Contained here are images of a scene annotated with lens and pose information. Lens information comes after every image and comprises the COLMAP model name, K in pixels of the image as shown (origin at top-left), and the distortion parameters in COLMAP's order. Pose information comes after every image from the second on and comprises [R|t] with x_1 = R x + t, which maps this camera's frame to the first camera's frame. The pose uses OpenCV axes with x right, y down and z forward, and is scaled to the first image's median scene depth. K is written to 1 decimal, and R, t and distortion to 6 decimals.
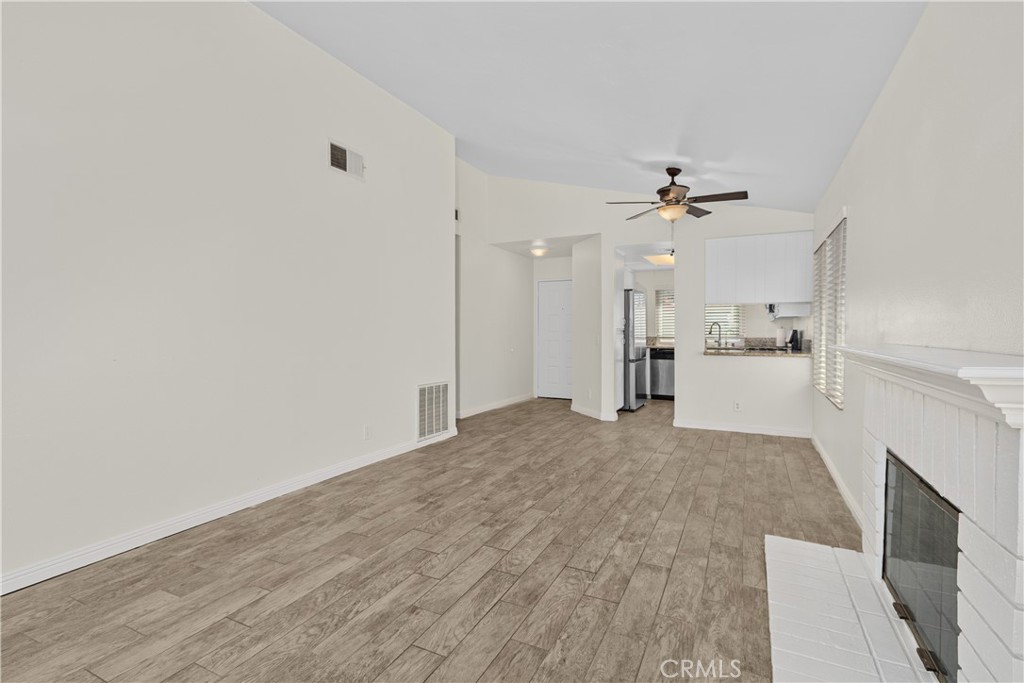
lens RADIAL K [[475.9, 0, 509.9], [0, 475.9, 335.6], [0, 0, 1]] dist [0.005091, -0.001868]
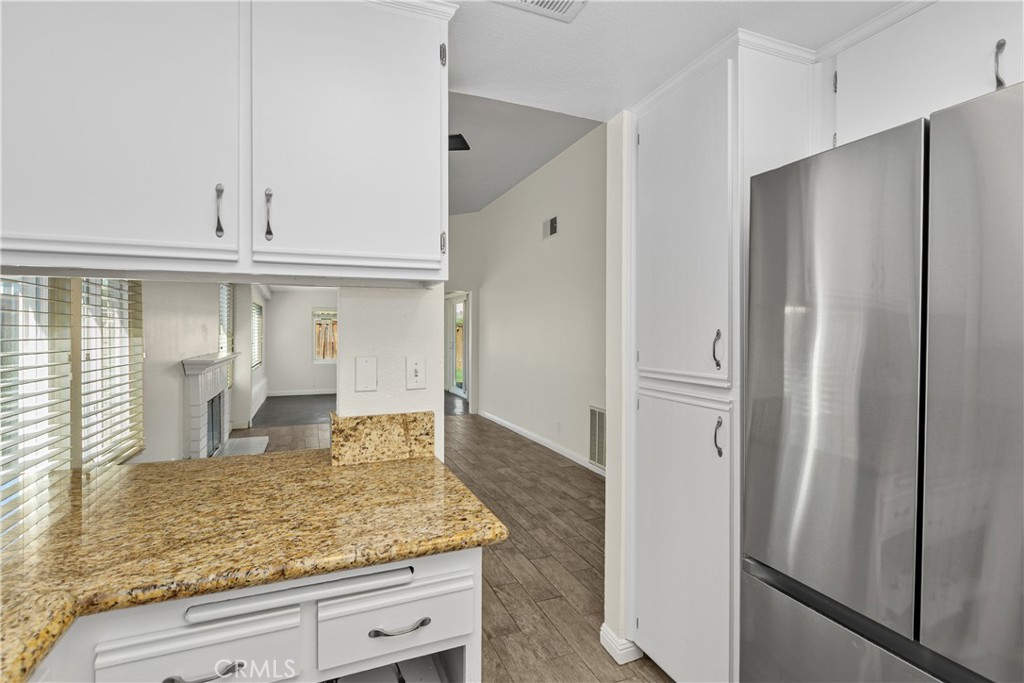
lens RADIAL K [[485.9, 0, 513.6], [0, 485.9, 342.3], [0, 0, 1]] dist [-0.002010, -0.001627]
pose [[-0.650307, 0.014444, -0.759534, 0.817075], [-0.009285, 0.999593, 0.026960, -0.064533], [0.759615, 0.024585, -0.649908, 1.852023]]
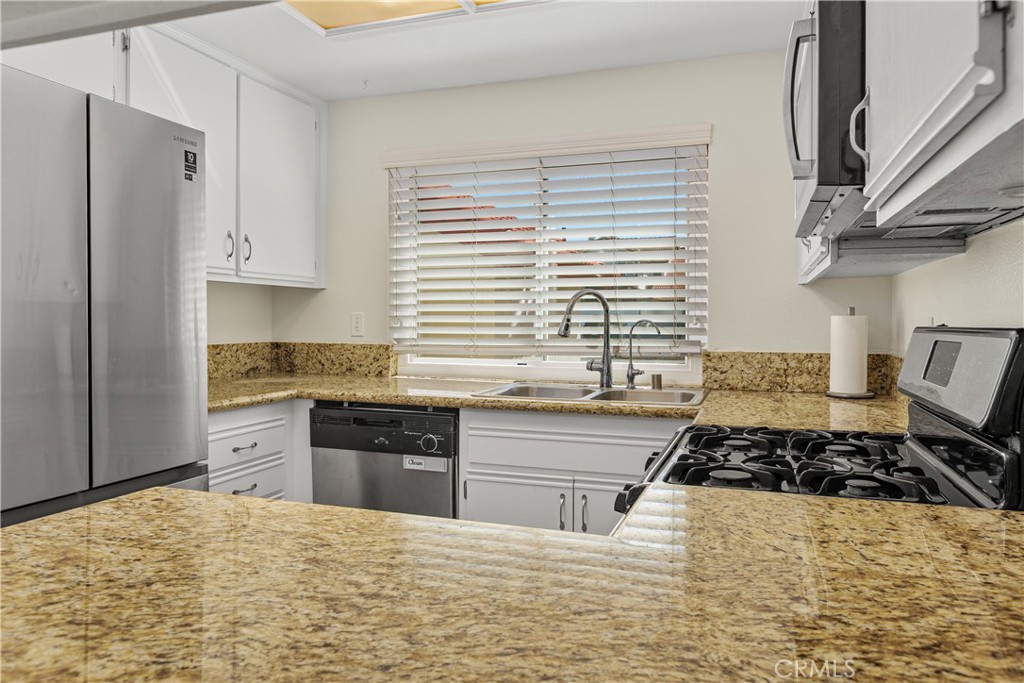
lens RADIAL K [[712.3, 0, 503.4], [0, 712.3, 320.3], [0, 0, 1]] dist [0.003127, 0.000715]
pose [[0.992777, 0.002368, 0.119955, 0.718530], [-0.001589, 0.999977, -0.006585, -0.019650], [-0.119968, 0.006346, 0.992758, 1.347008]]
